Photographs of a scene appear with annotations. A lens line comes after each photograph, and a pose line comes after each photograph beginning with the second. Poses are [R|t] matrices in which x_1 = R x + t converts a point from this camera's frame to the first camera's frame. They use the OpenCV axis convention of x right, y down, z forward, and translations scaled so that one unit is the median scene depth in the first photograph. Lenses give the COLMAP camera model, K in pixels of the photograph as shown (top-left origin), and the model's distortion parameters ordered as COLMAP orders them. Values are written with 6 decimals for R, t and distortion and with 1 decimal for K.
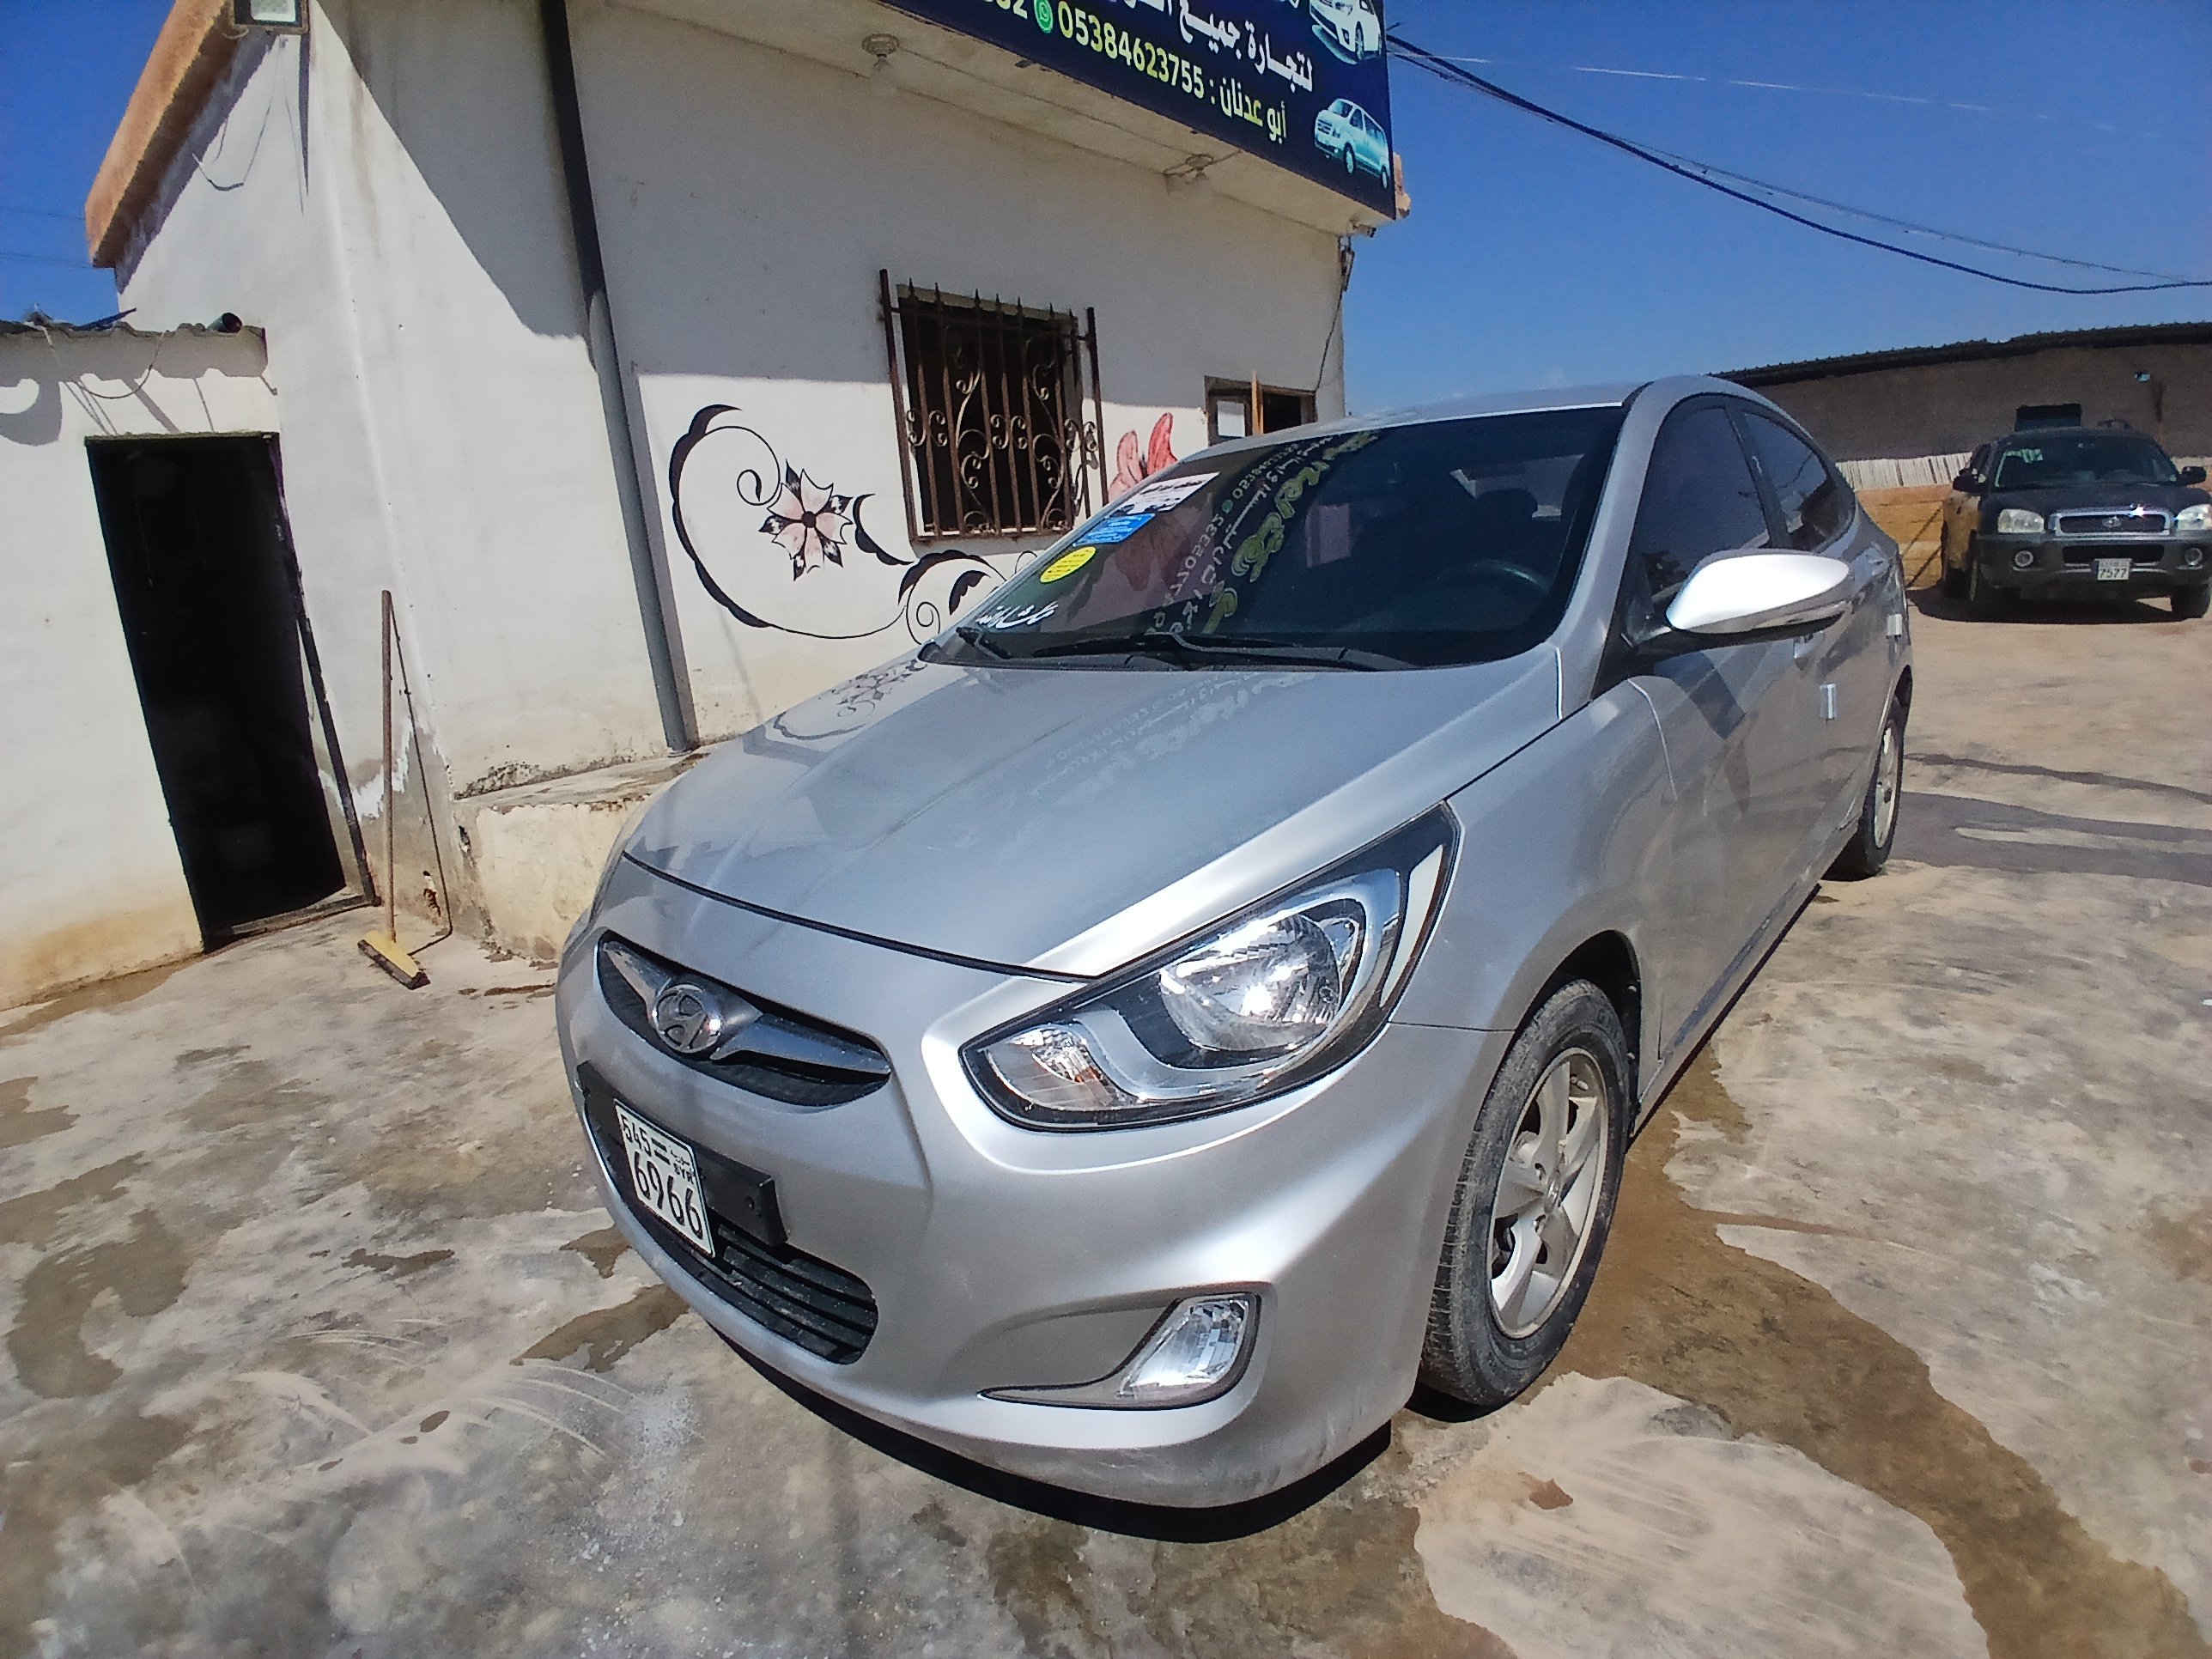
lens RADIAL K [[1106.6, 0, 1109.5], [0, 1106.6, 844.0], [0, 0, 1]] dist [-0.006712, -0.038715]
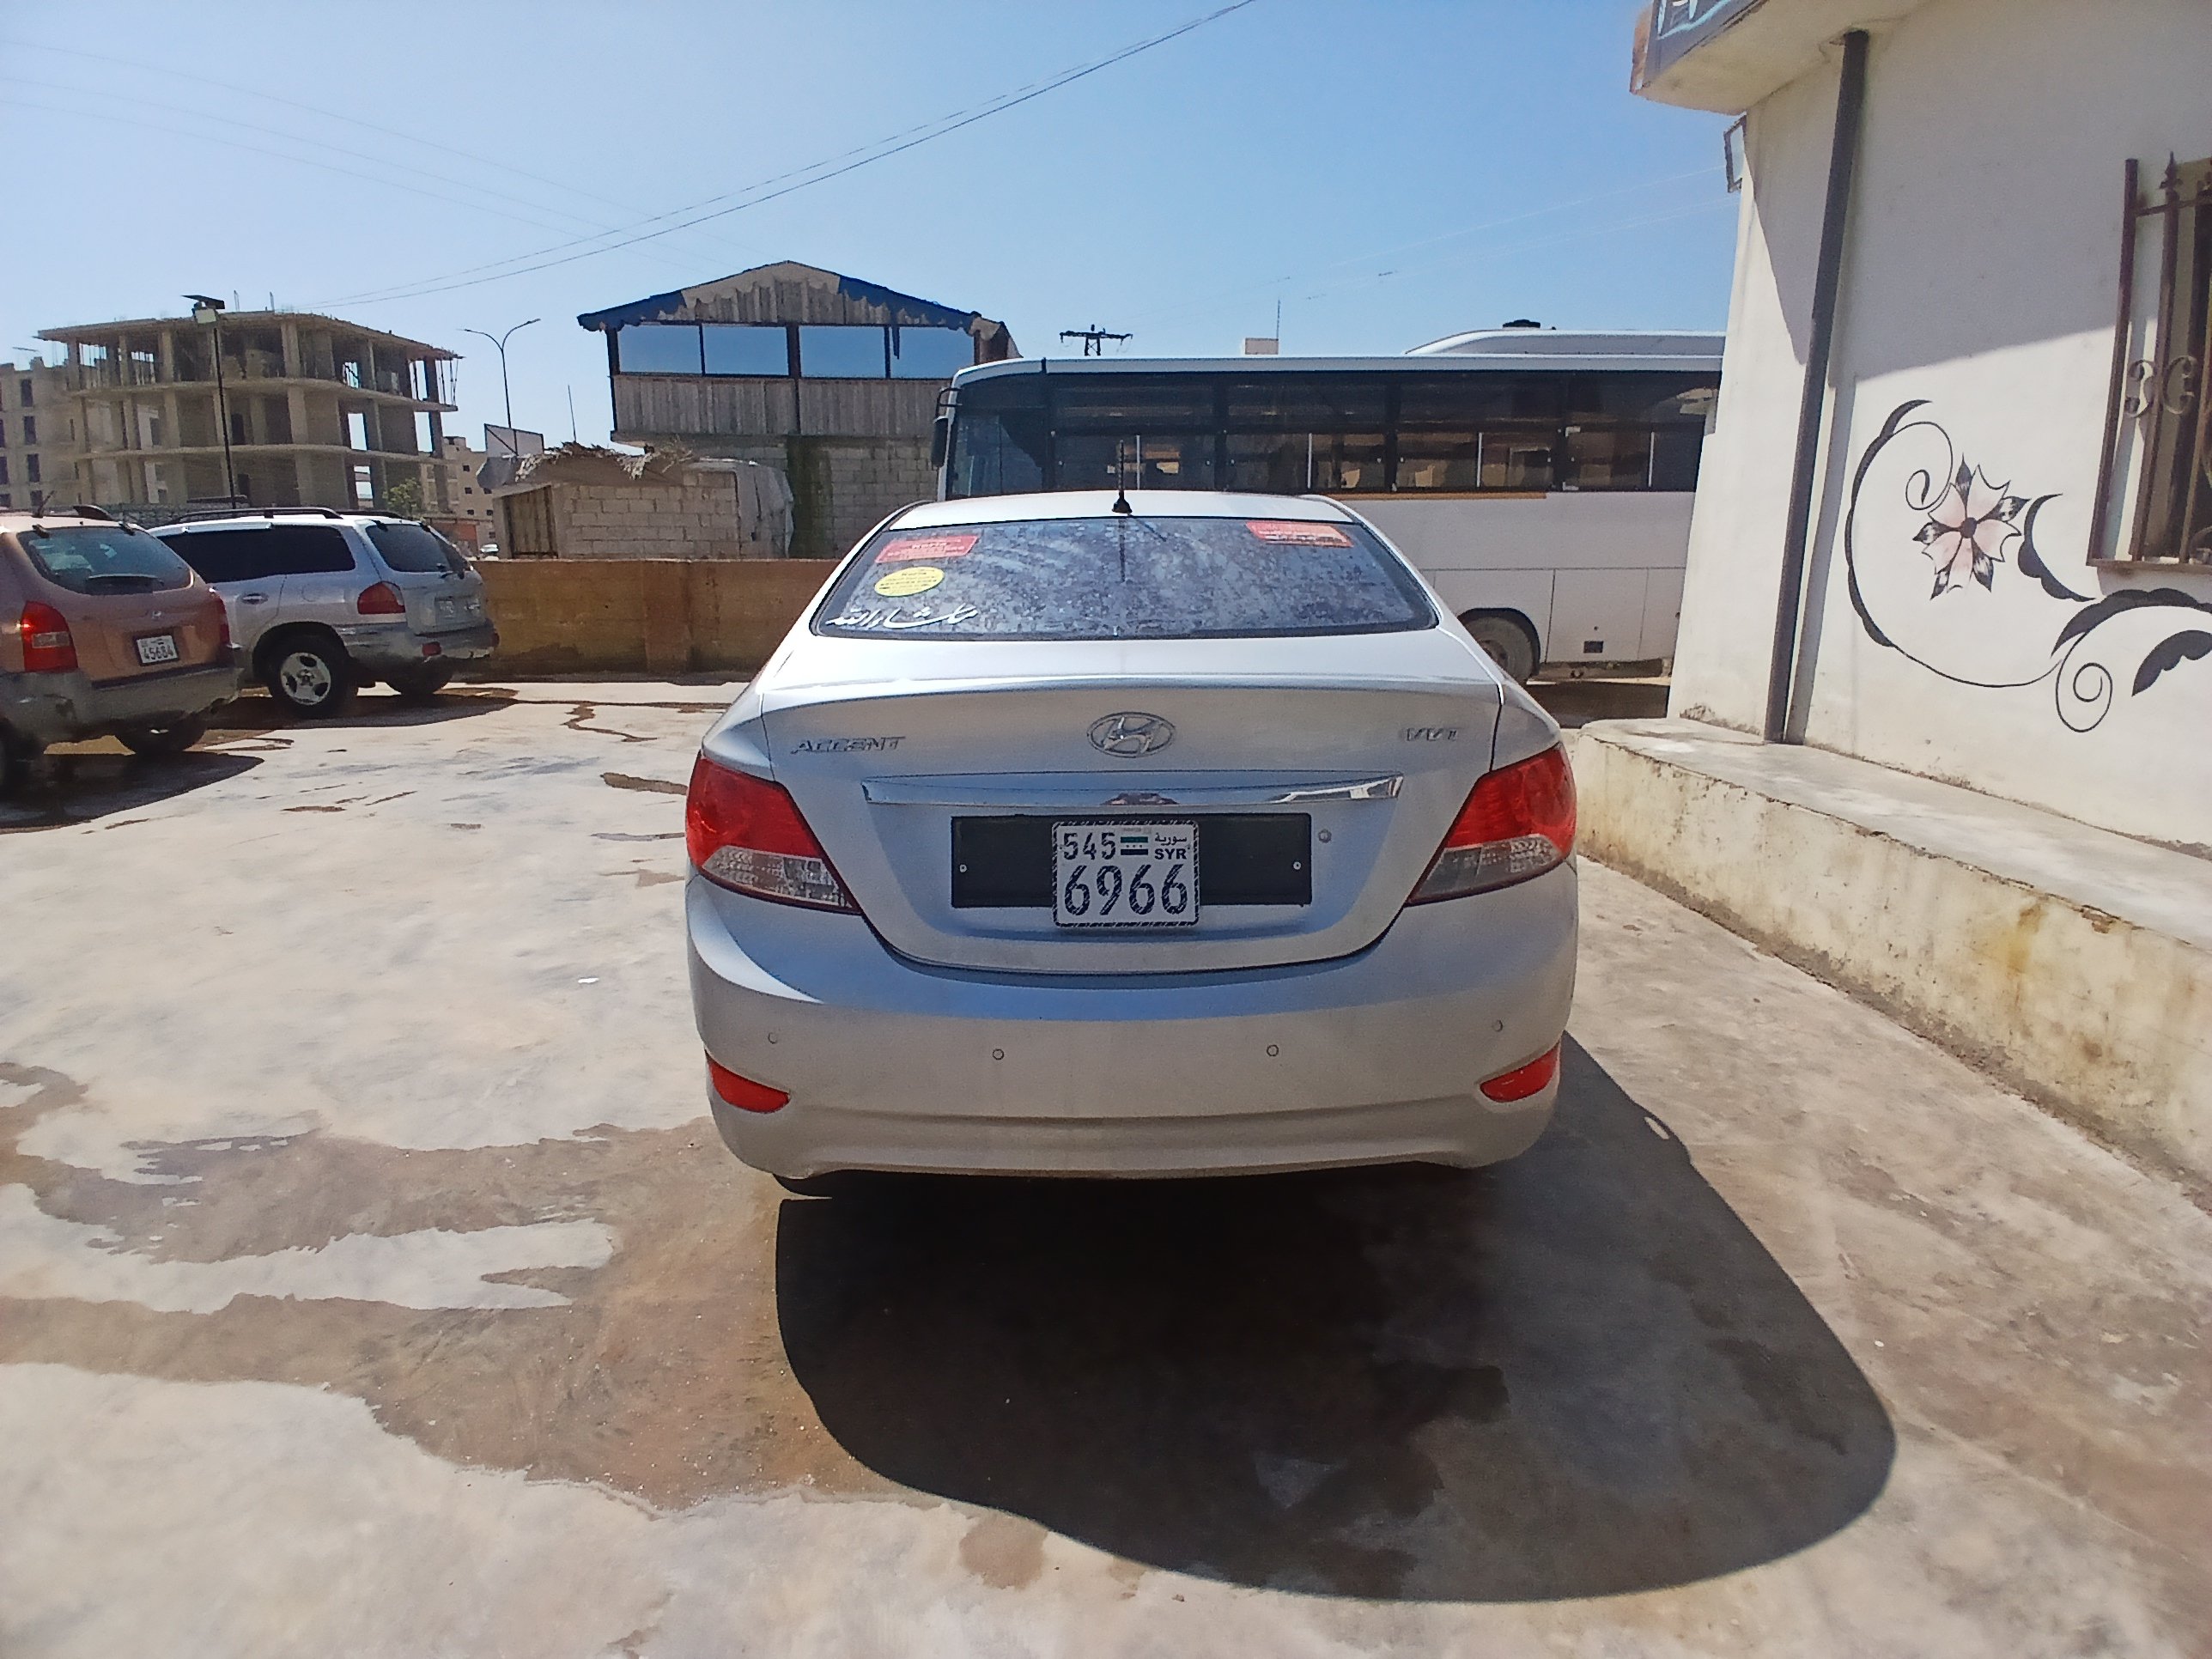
lens RADIAL K [[1106.6, 0, 1109.5], [0, 1106.6, 844.0], [0, 0, 1]] dist [-0.006712, -0.038715]
pose [[-0.738546, 0.245682, -0.627846, 0.716669], [-0.111345, 0.874007, 0.472984, -0.389965], [0.664945, 0.419228, -0.618139, 1.154876]]
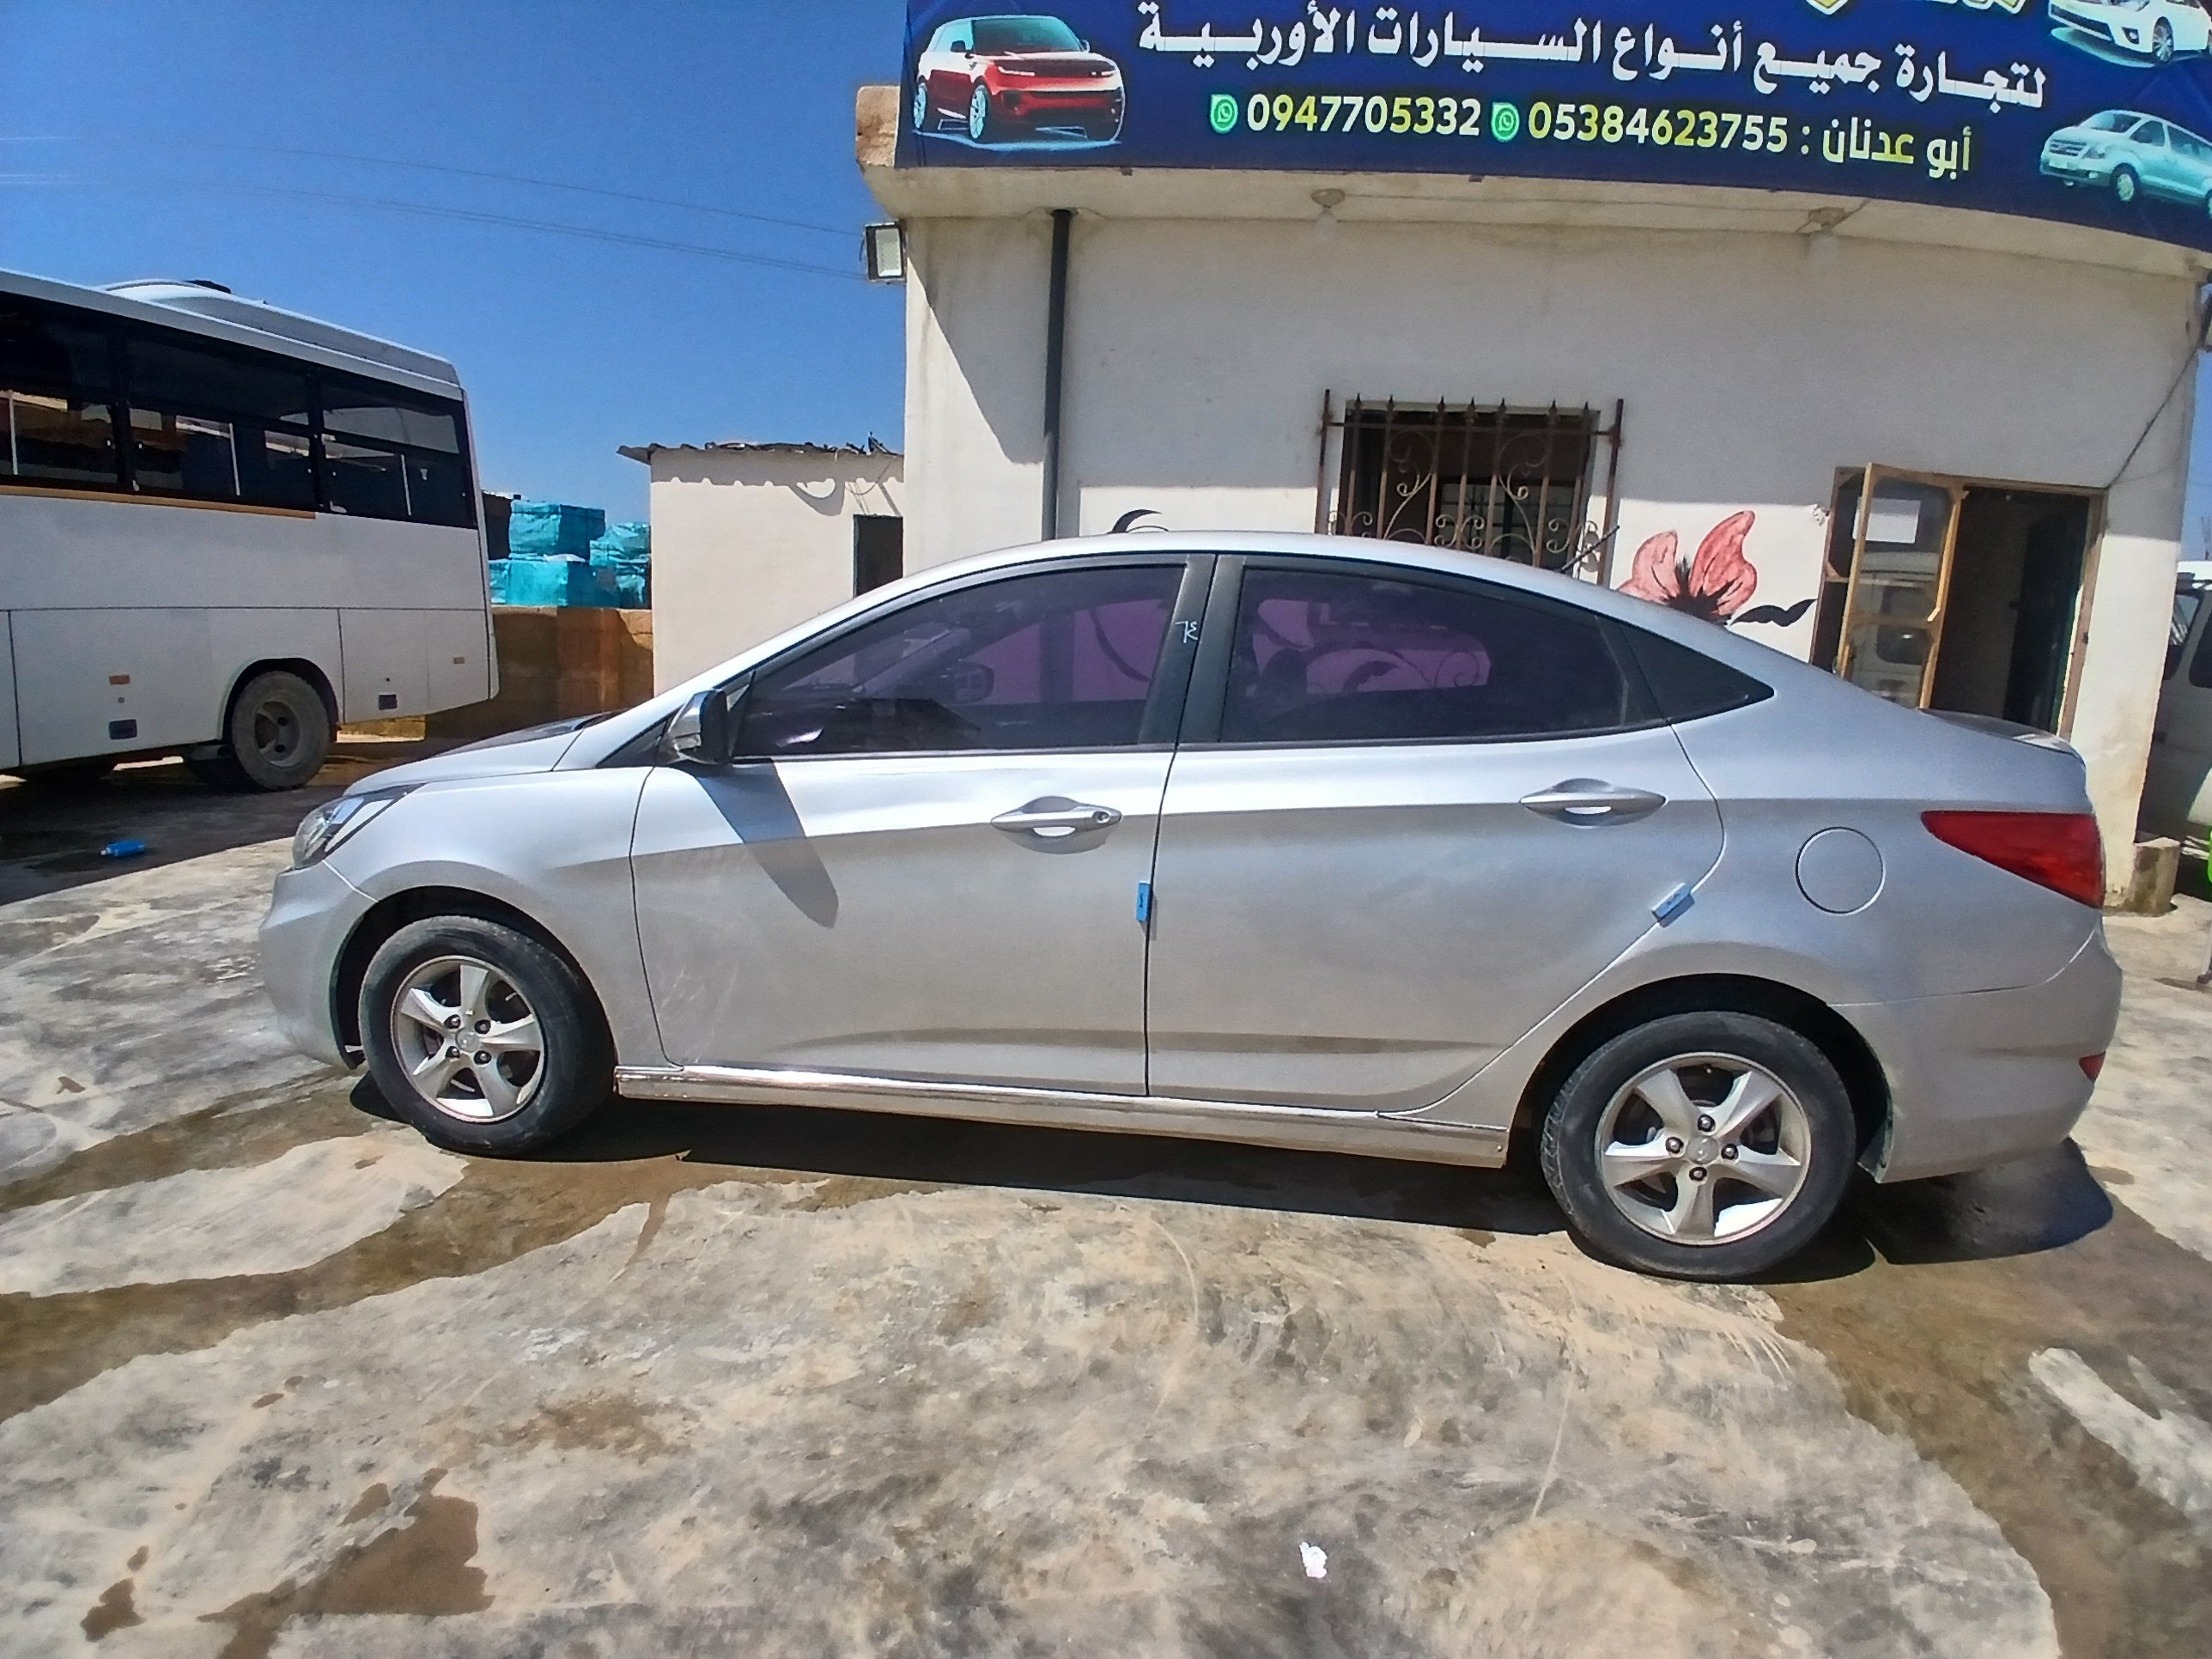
lens RADIAL K [[1106.6, 0, 1109.5], [0, 1106.6, 844.0], [0, 0, 1]] dist [-0.006712, -0.038715]
pose [[0.551045, 0.256385, -0.794114, 0.700072], [-0.289737, 0.951213, 0.106053, -0.135681], [0.782561, 0.171644, 0.598445, 0.231478]]
